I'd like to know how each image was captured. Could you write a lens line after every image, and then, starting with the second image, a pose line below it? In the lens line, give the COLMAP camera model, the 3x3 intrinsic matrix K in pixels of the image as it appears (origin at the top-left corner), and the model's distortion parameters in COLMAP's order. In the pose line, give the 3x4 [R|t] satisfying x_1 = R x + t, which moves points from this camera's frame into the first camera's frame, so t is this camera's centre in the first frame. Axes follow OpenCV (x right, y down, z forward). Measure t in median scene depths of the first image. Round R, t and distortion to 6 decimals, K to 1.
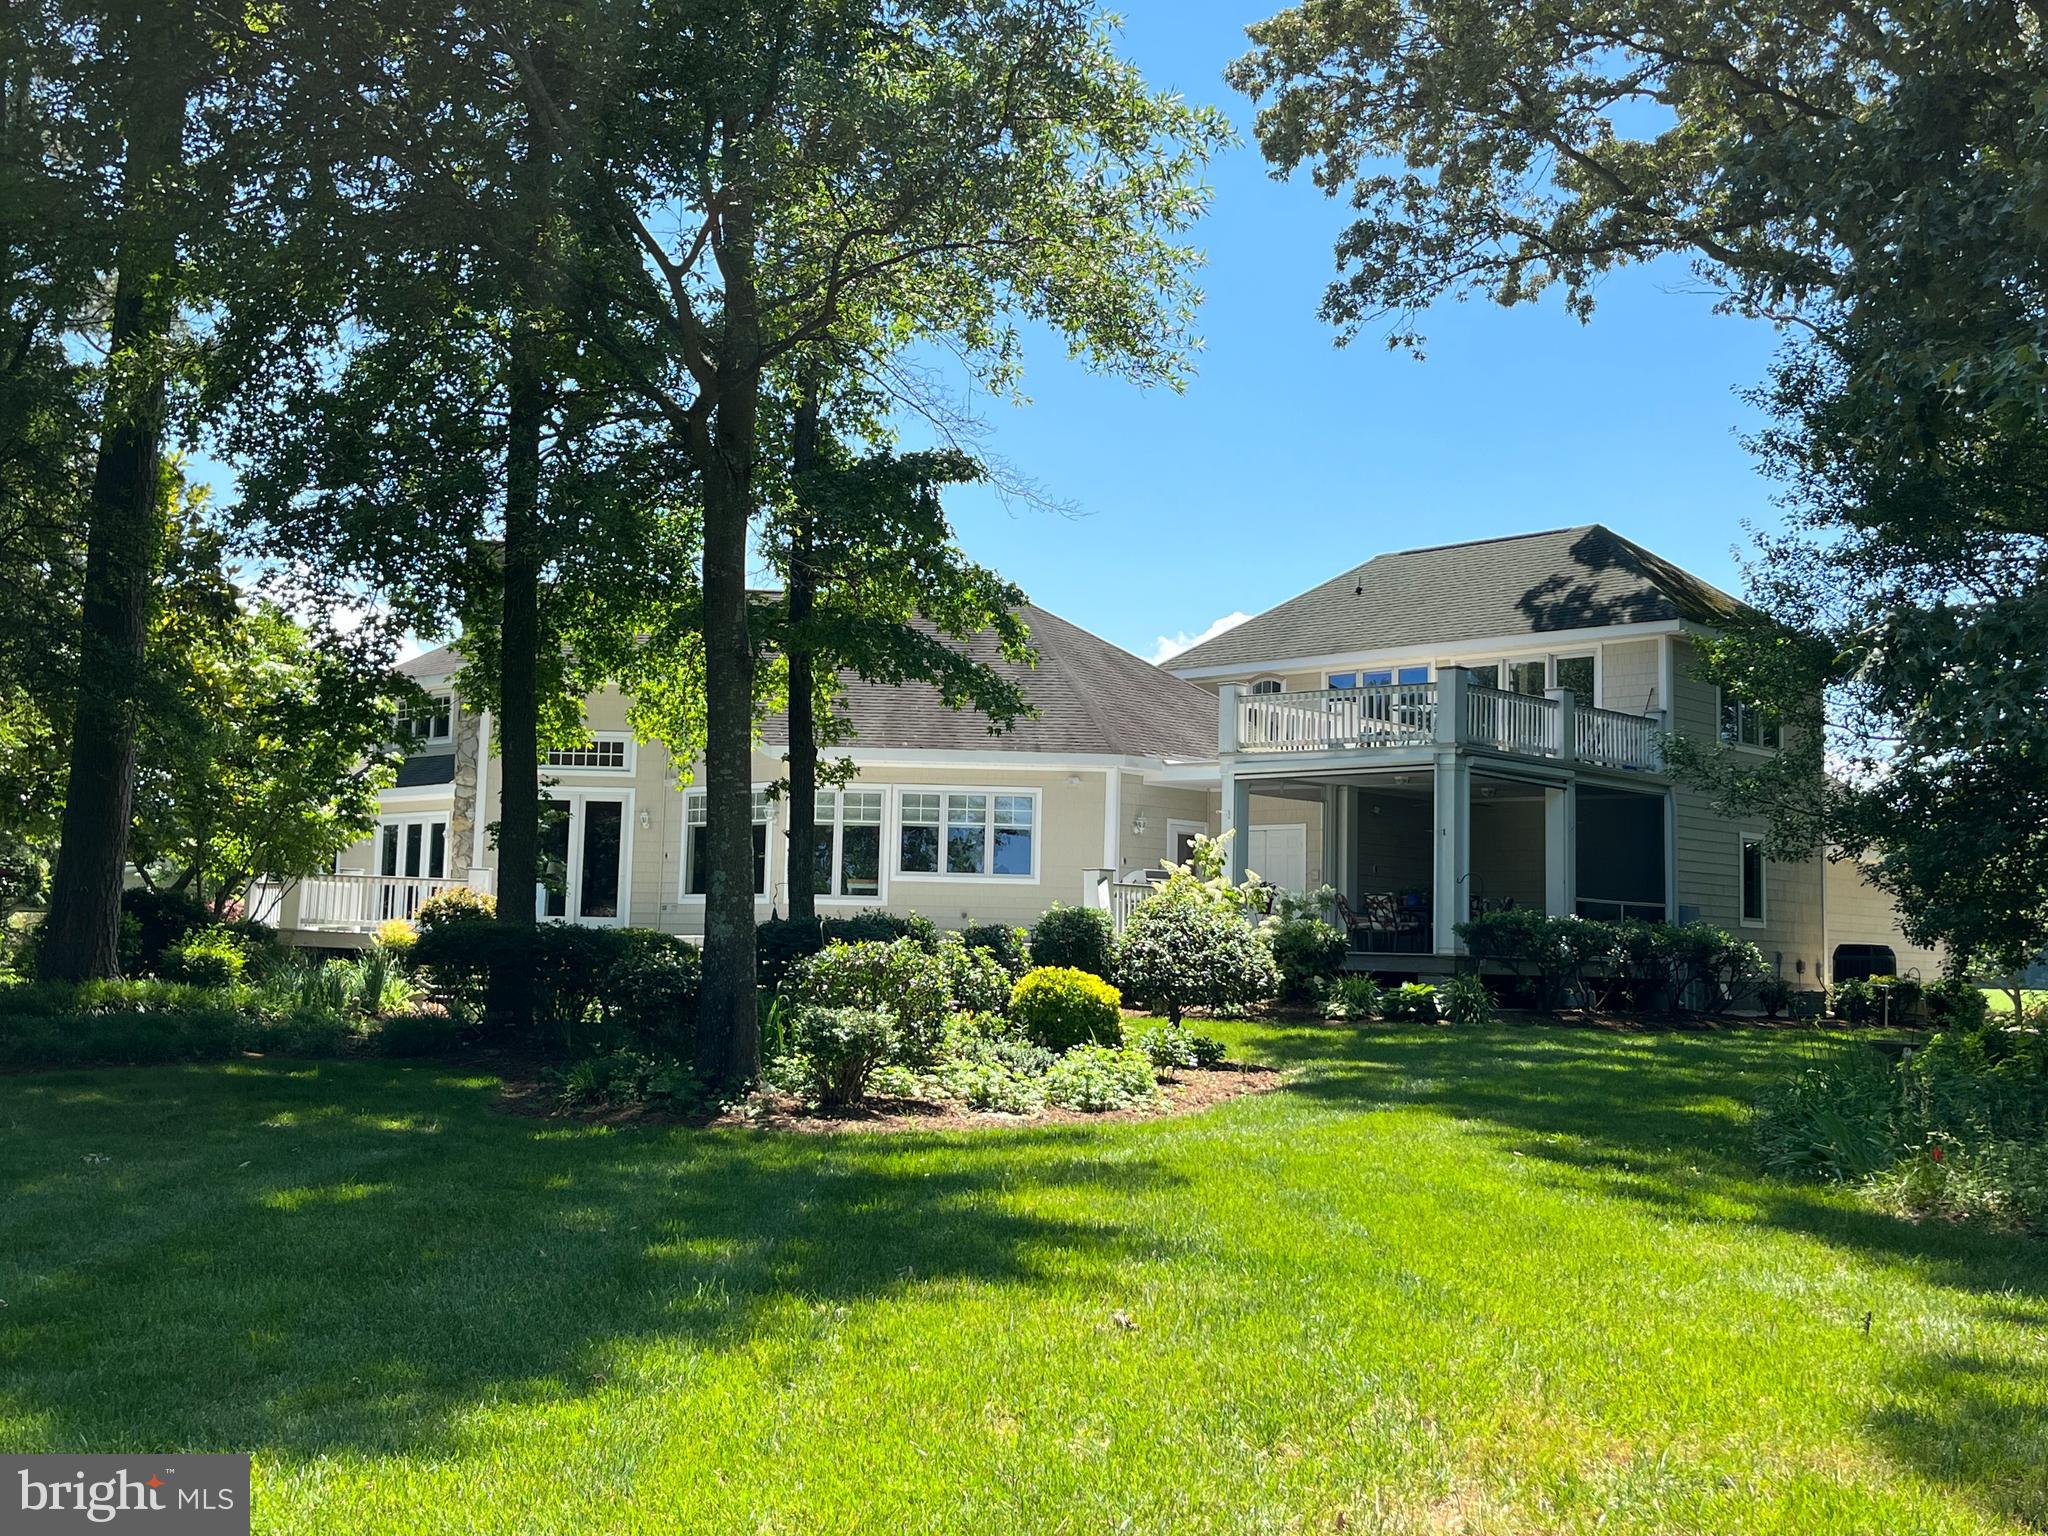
lens RADIAL K [[2158.1, 0, 994.1], [0, 2158.1, 761.3], [0, 0, 1]] dist [0.137428, -0.415702]
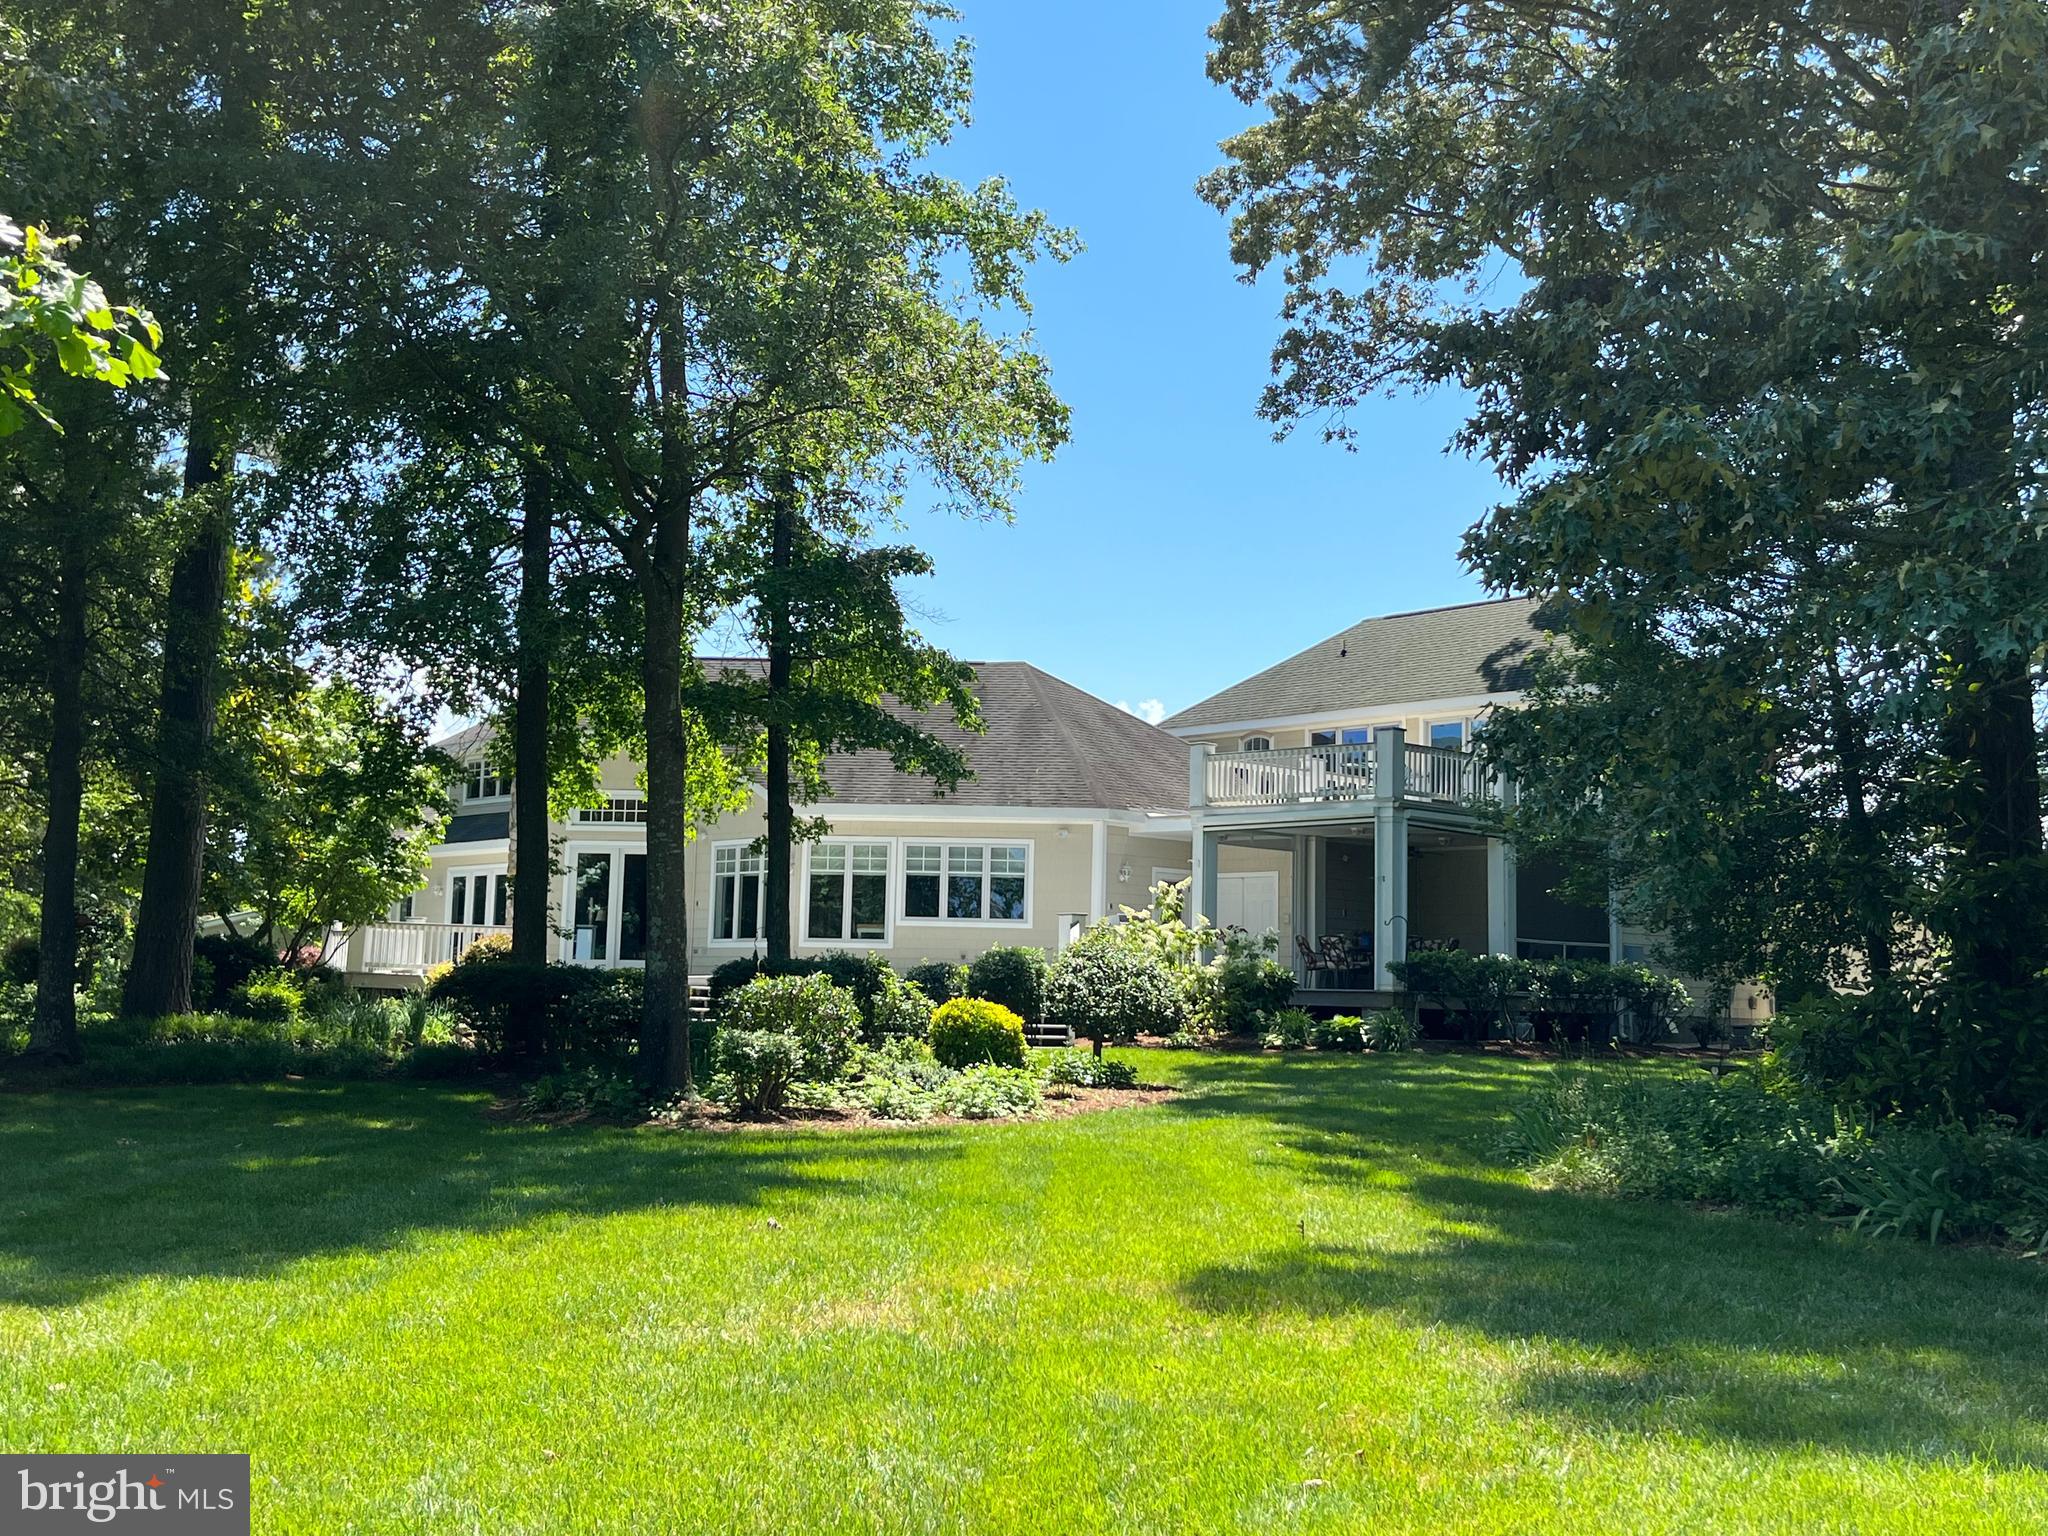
lens RADIAL K [[2158.1, 0, 994.1], [0, 2158.1, 761.3], [0, 0, 1]] dist [0.137428, -0.415702]
pose [[0.998705, -0.008384, -0.050175, 0.074027], [0.007319, 0.999745, -0.021385, -0.005287], [0.050342, 0.020990, 0.998511, -0.118306]]
